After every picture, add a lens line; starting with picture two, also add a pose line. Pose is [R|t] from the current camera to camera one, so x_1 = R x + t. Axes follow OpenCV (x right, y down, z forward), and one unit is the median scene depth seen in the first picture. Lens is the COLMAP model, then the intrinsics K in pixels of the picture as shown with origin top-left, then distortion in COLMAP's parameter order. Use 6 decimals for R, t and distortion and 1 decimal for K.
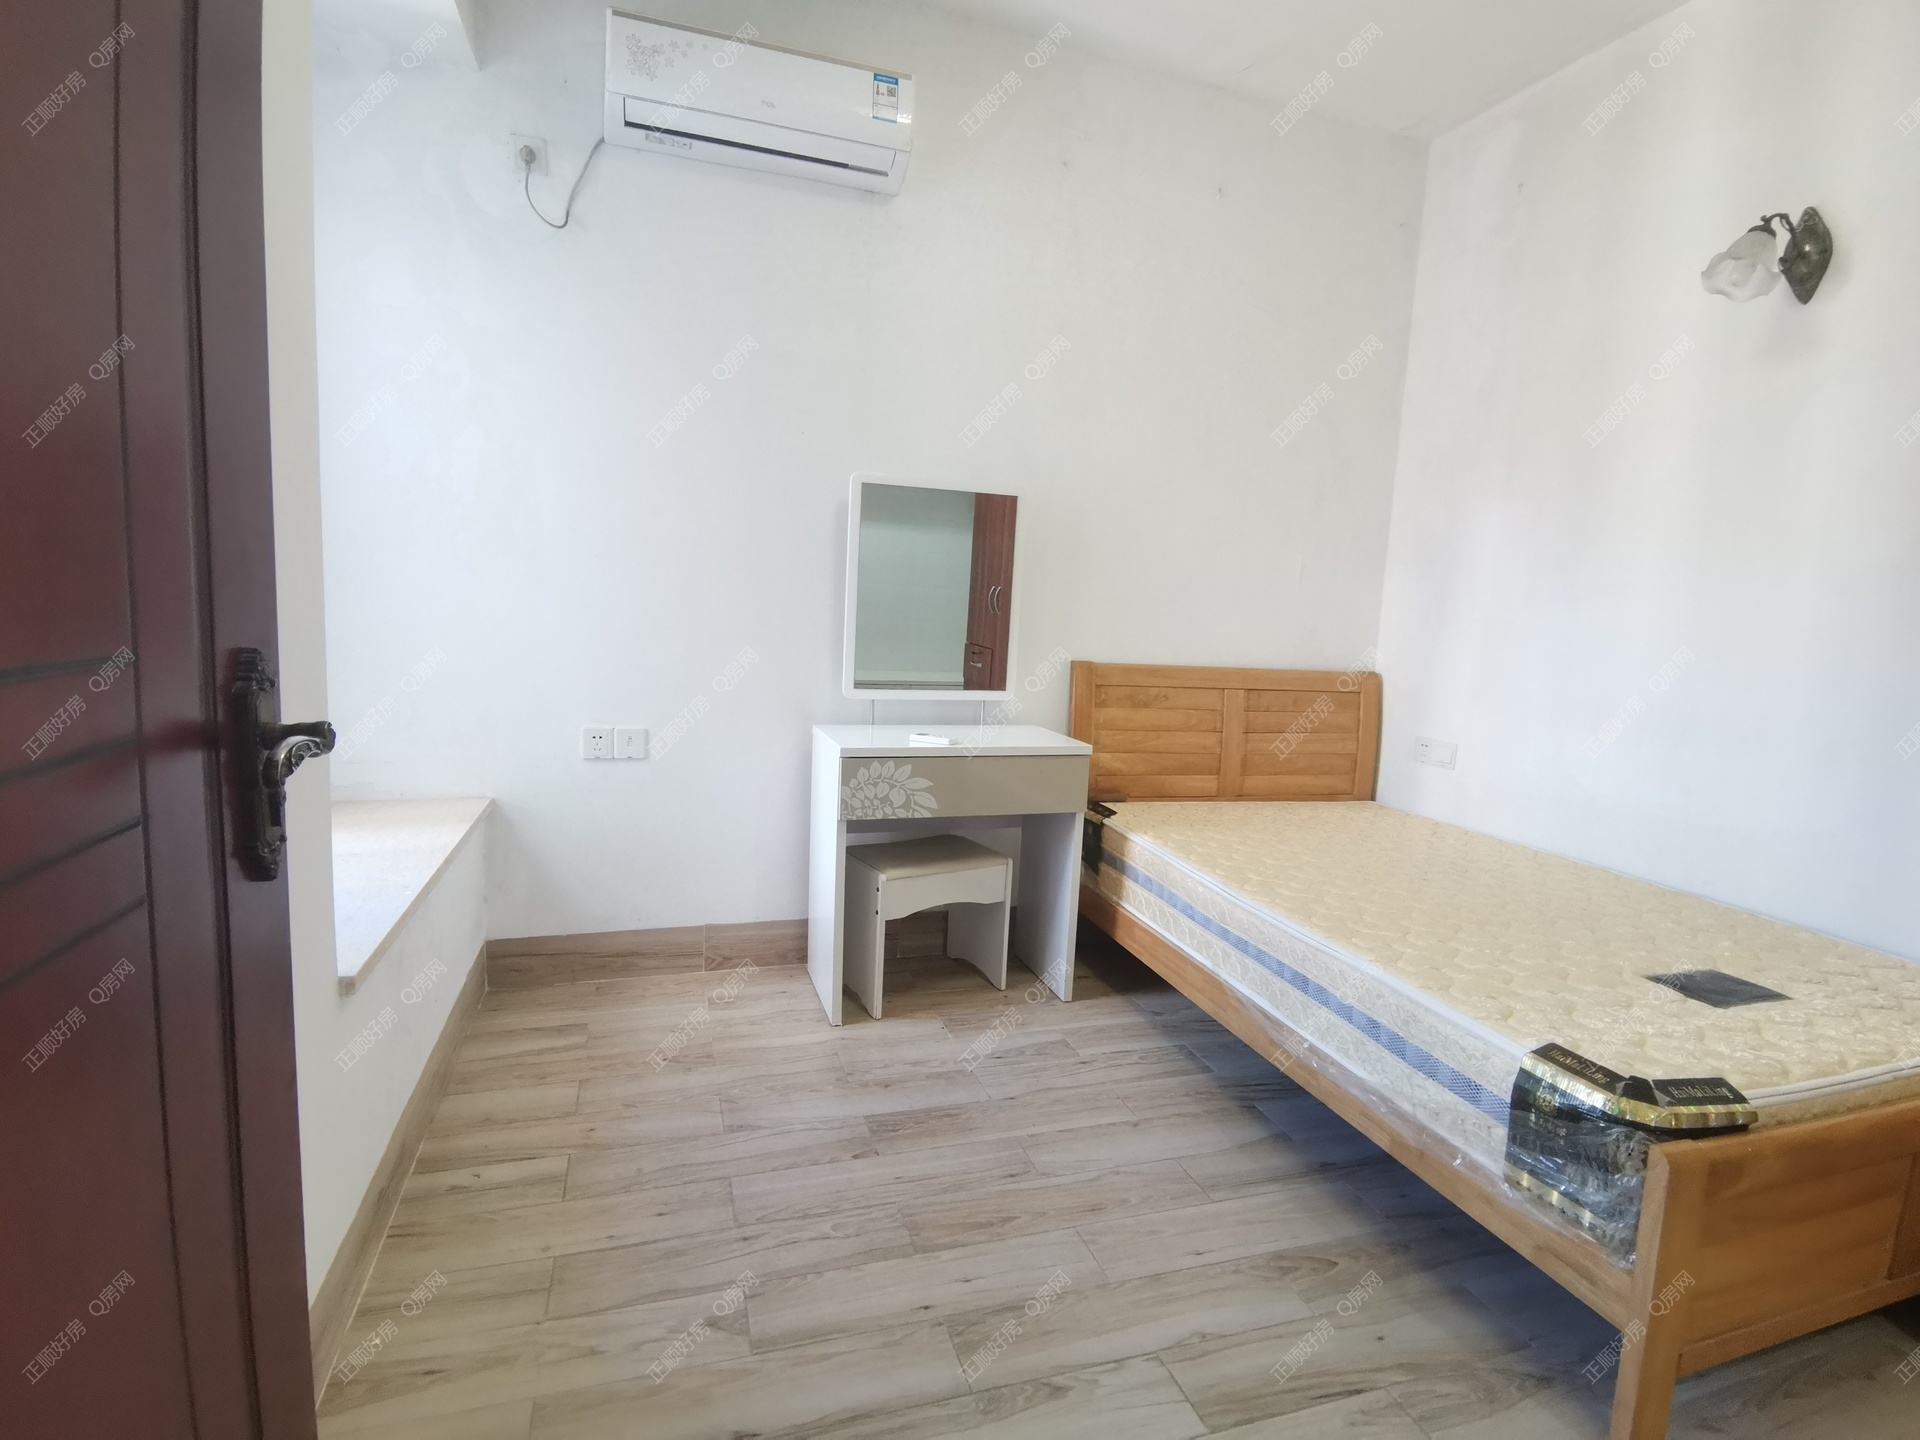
lens RADIAL K [[943.9, 0, 964.3], [0, 943.9, 716.1], [0, 0, 1]] dist [-0.003266, -0.000457]
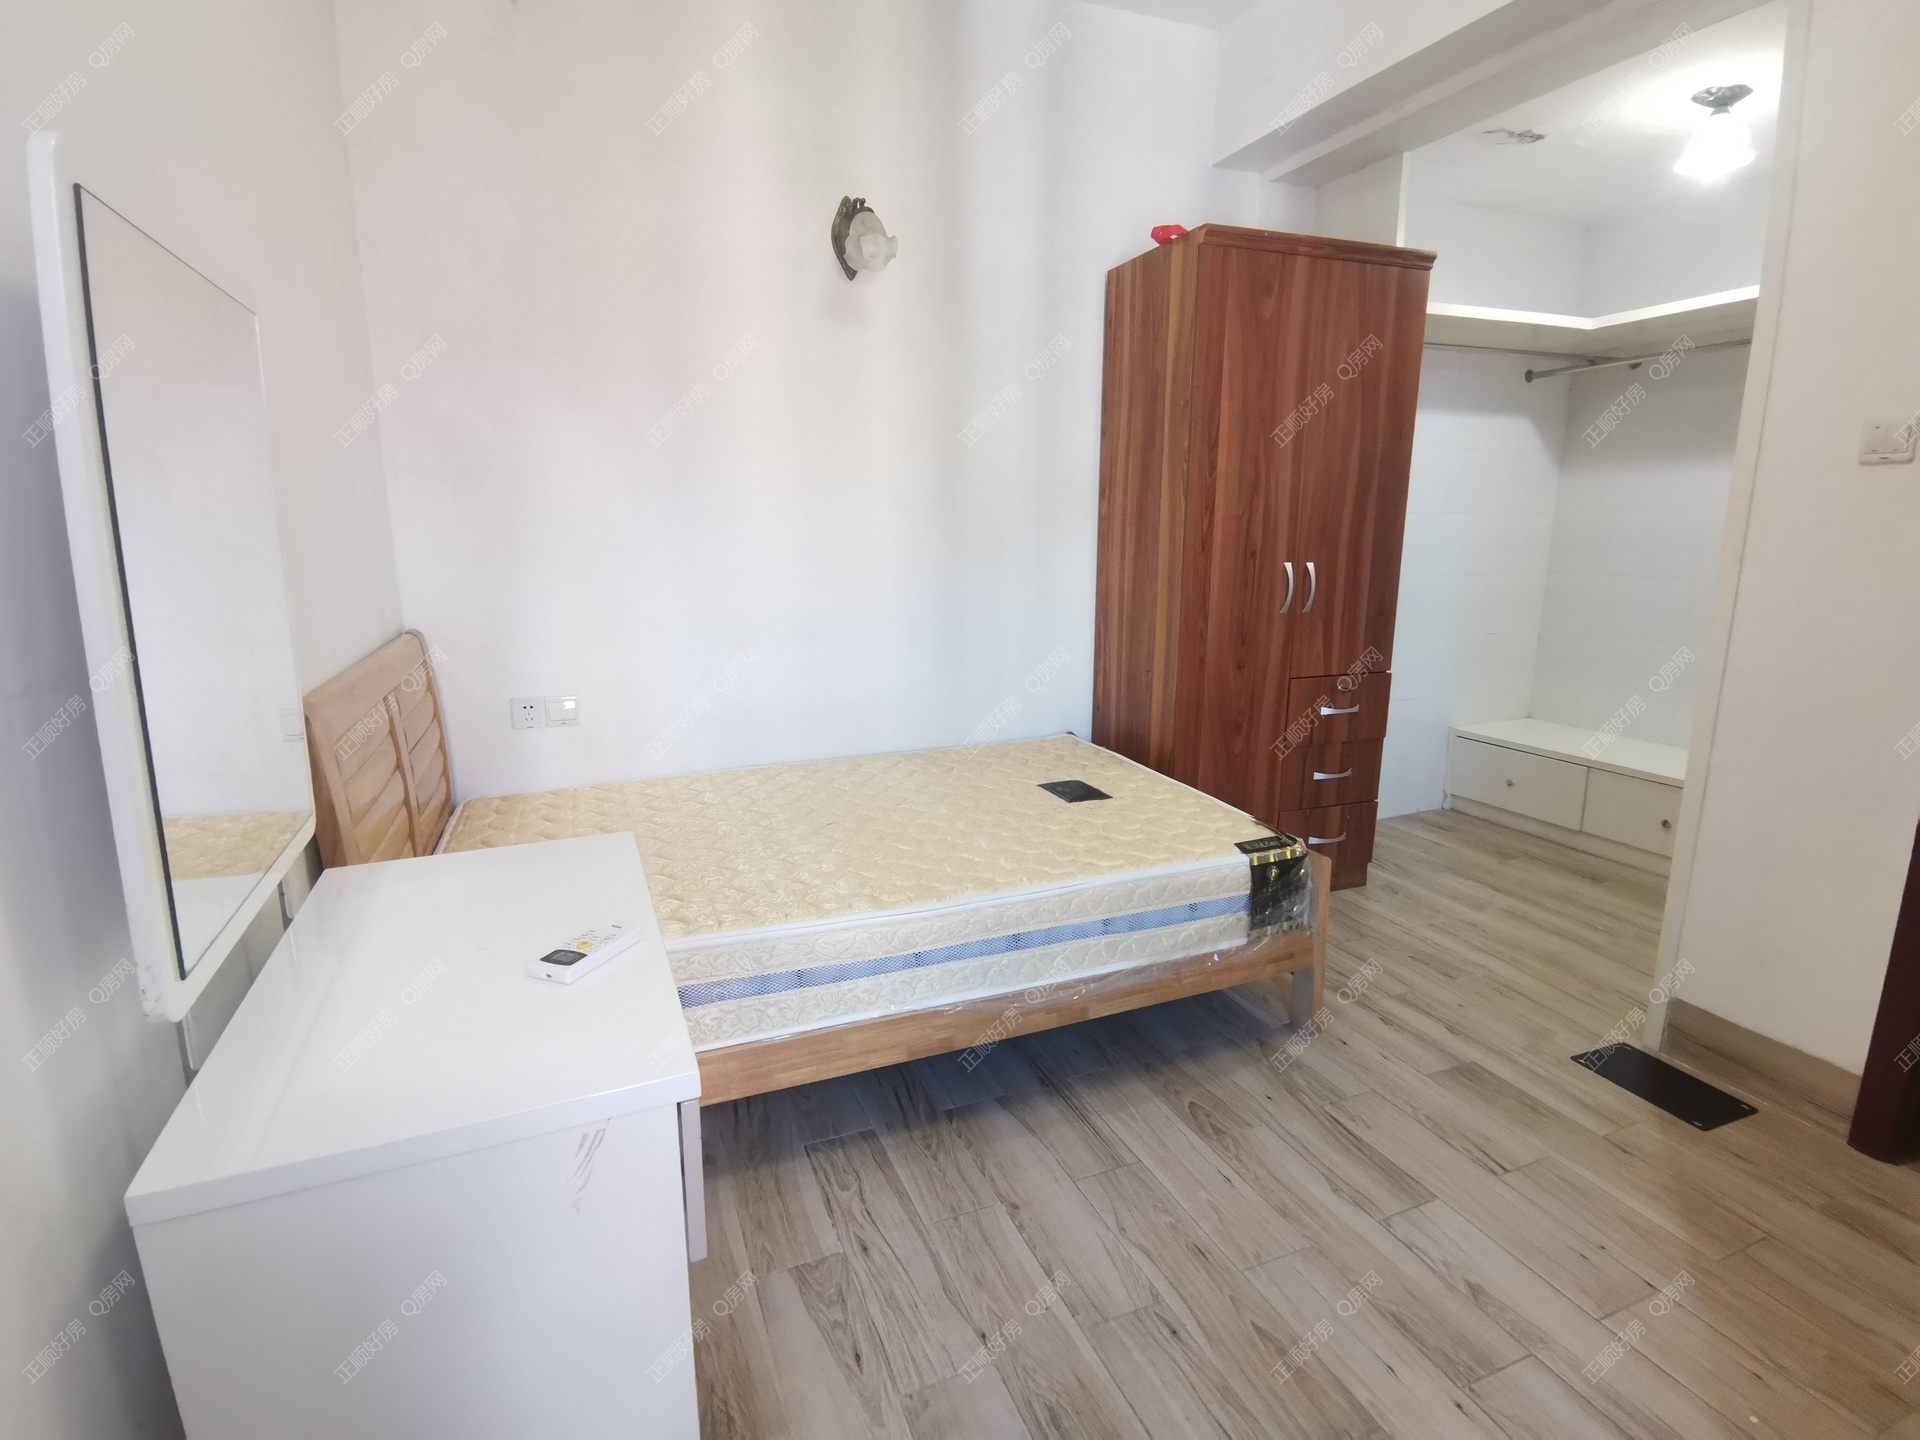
lens RADIAL K [[943.9, 0, 959.1], [0, 943.9, 714.9], [0, 0, 1]] dist [-0.003266, -0.000457]
pose [[-0.081695, -0.245304, 0.965998, -0.587419], [0.117848, 0.960061, 0.253763, -0.222146], [-0.989666, 0.134572, -0.049523, 1.214505]]
